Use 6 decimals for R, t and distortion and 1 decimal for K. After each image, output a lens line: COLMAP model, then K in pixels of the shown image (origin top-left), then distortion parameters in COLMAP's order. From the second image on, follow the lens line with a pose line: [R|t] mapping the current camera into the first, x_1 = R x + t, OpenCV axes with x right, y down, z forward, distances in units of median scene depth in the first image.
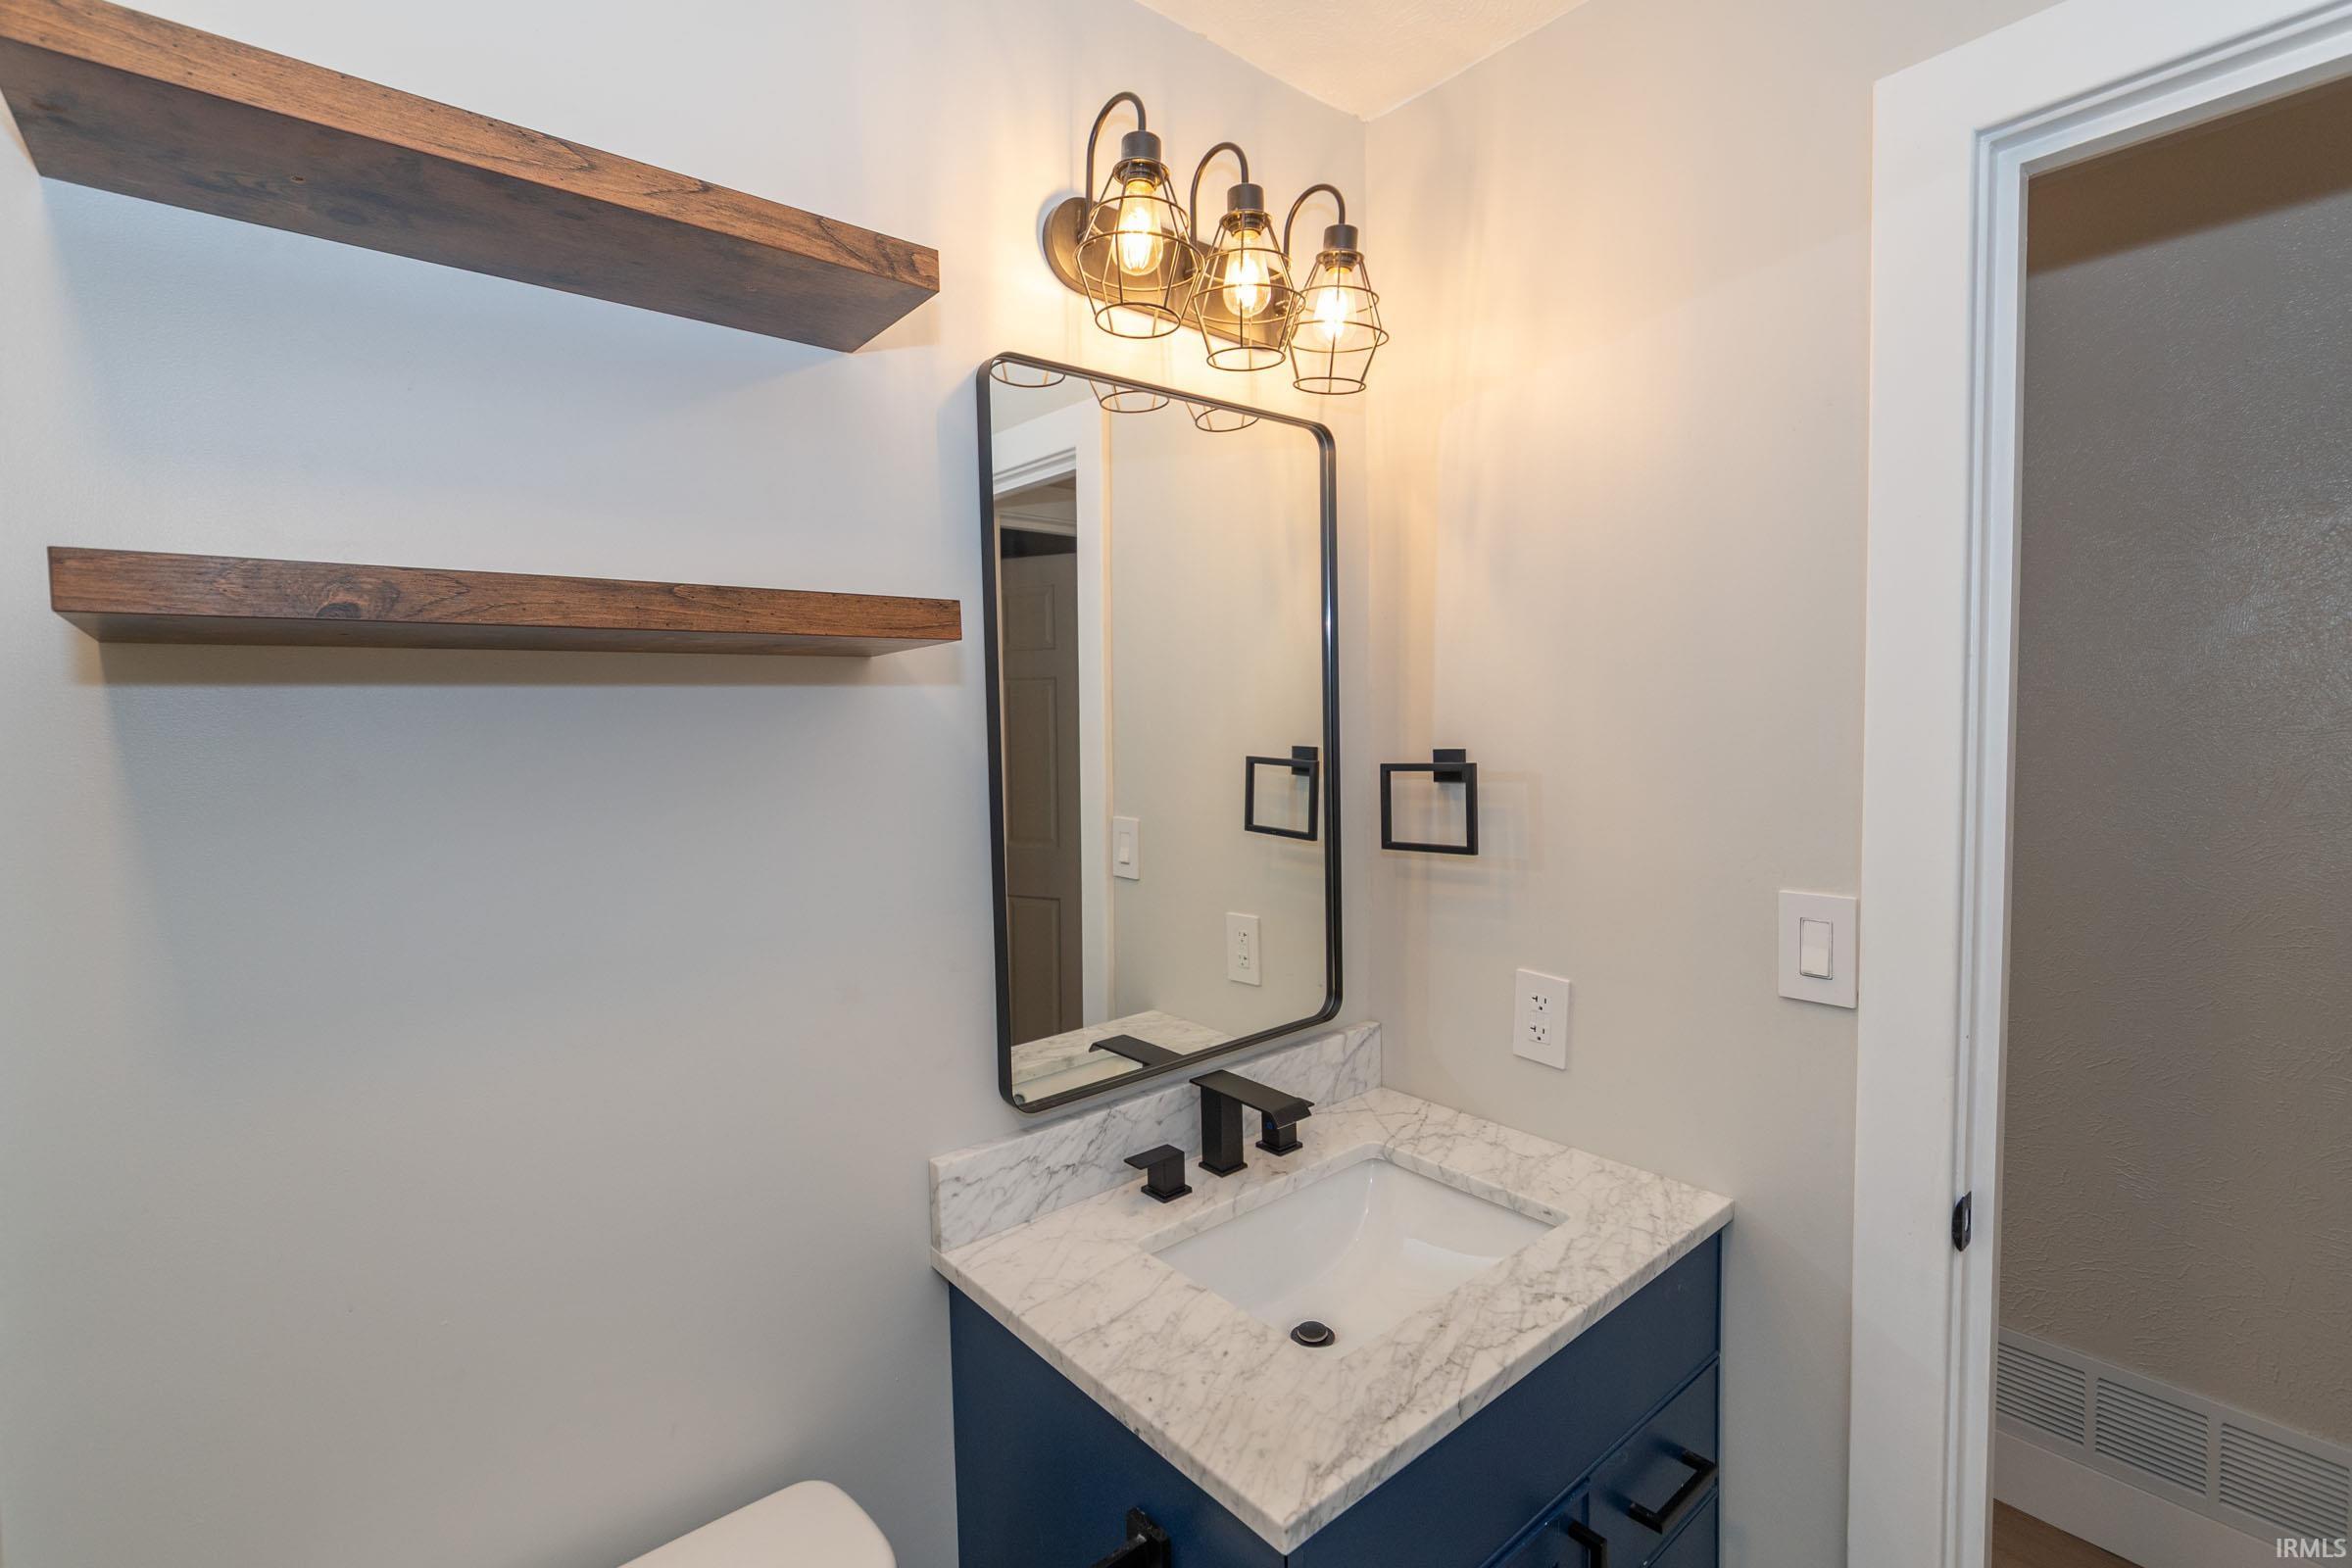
lens RADIAL K [[998.8, 0, 1198.6], [0, 998.8, 773.6], [0, 0, 1]] dist [-0.001020, 0.001929]
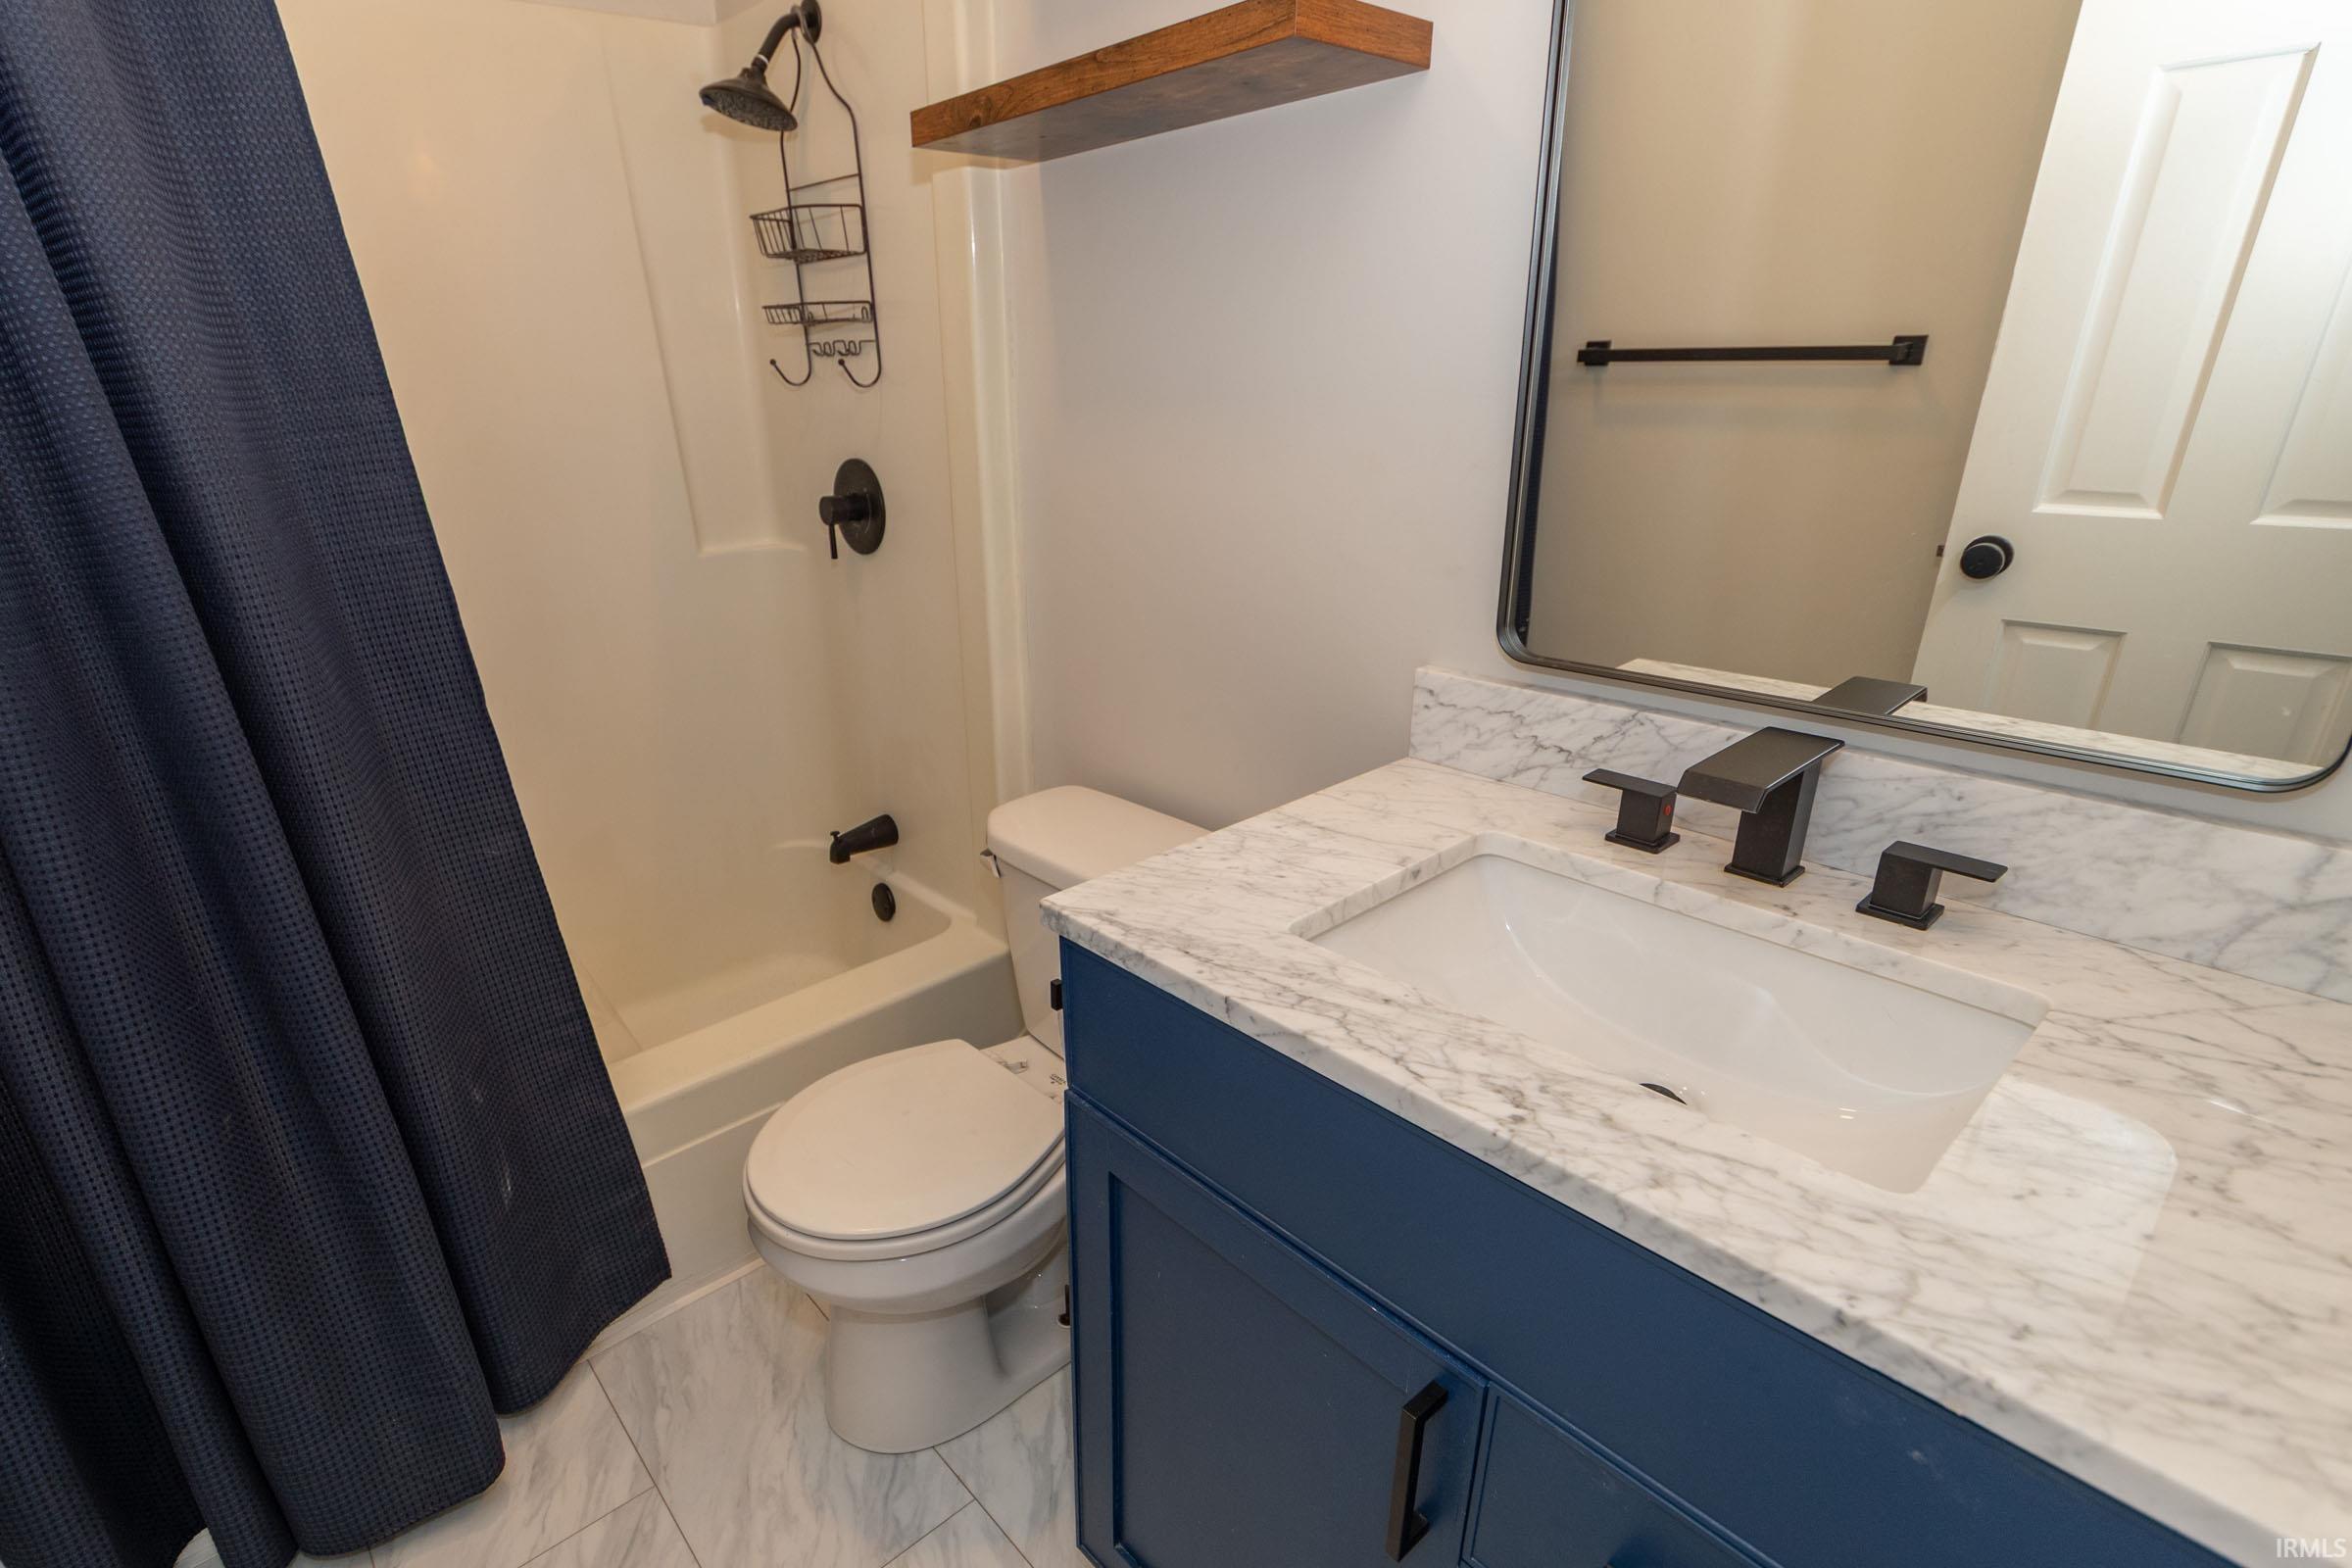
lens RADIAL K [[1111.5, 0, 1050.7], [0, 1111.5, 788.7], [0, 0, 1]] dist [0.010313, -0.007755]
pose [[0.024863, 0.387464, -0.921550, 0.748706], [-0.012975, 0.921882, 0.387254, 0.083070], [0.999607, 0.002328, 0.027948, 0.596675]]
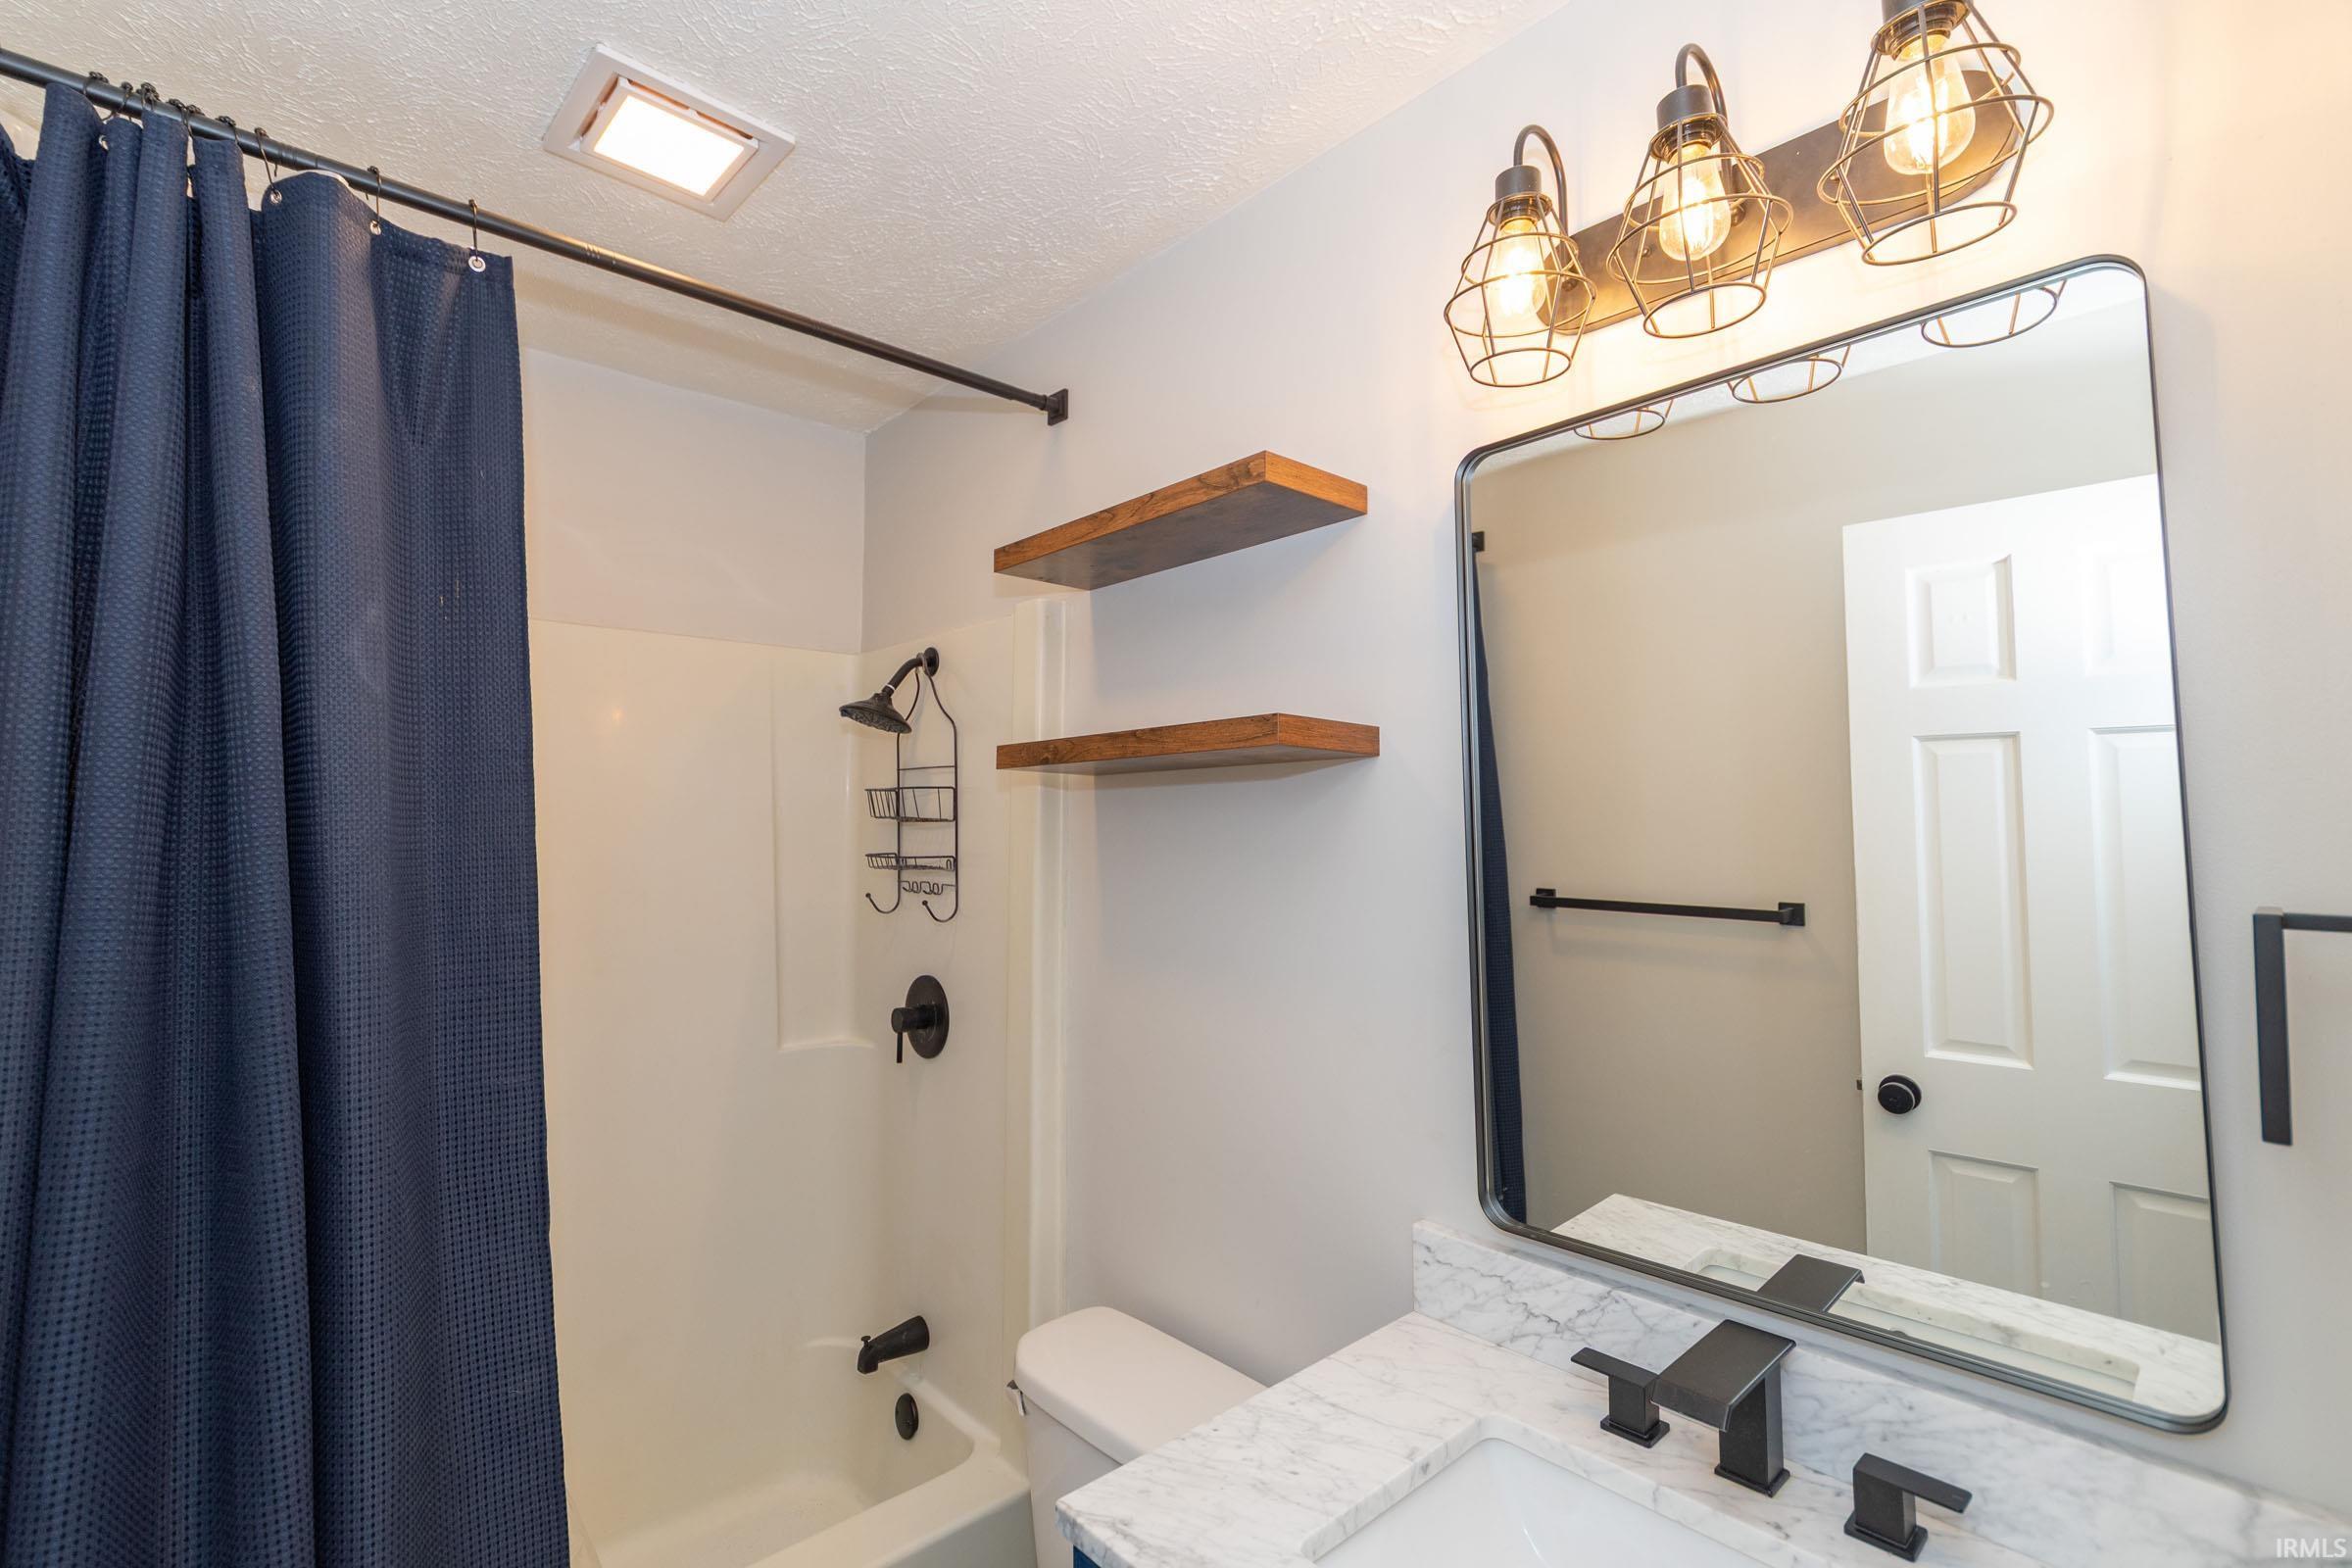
lens RADIAL K [[998.8, 0, 1142.4], [0, 998.8, 785.5], [0, 0, 1]] dist [-0.001020, 0.001929]
pose [[0.058810, -0.021799, -0.998031, 0.780168], [-0.052921, 0.998288, -0.024923, -0.035873], [0.996865, 0.054282, 0.057555, 0.603755]]
